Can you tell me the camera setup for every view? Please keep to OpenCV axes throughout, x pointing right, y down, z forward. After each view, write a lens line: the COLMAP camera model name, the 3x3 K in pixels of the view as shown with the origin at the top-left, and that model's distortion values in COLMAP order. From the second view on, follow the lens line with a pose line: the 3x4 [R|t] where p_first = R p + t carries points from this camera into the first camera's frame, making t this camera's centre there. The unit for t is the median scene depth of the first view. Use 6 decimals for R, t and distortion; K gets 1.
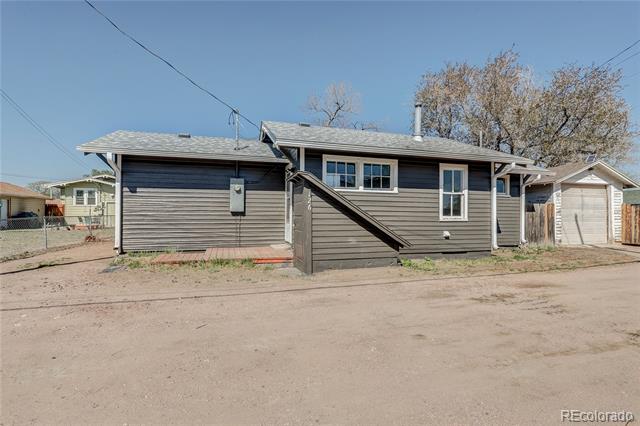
lens RADIAL K [[298.8, 0, 317.6], [0, 298.8, 214.9], [0, 0, 1]] dist [-0.000496, -0.000232]
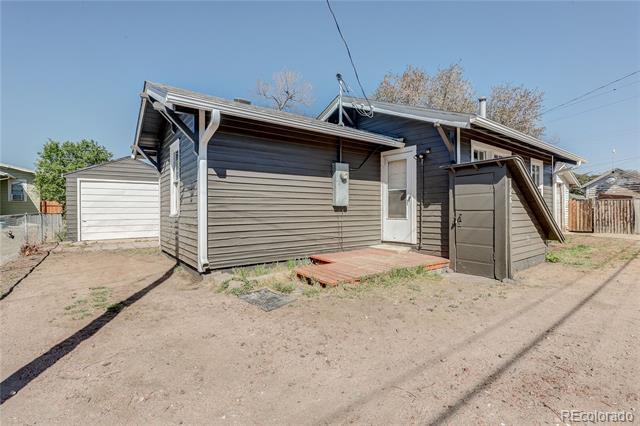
lens RADIAL K [[298.8, 0, 317.6], [0, 298.8, 214.9], [0, 0, 1]] dist [-0.000496, -0.000232]
pose [[0.932767, -0.014059, 0.360206, -0.606852], [0.010436, 0.999874, 0.012001, 0.002694], [-0.360329, -0.007435, 0.932796, 0.291708]]
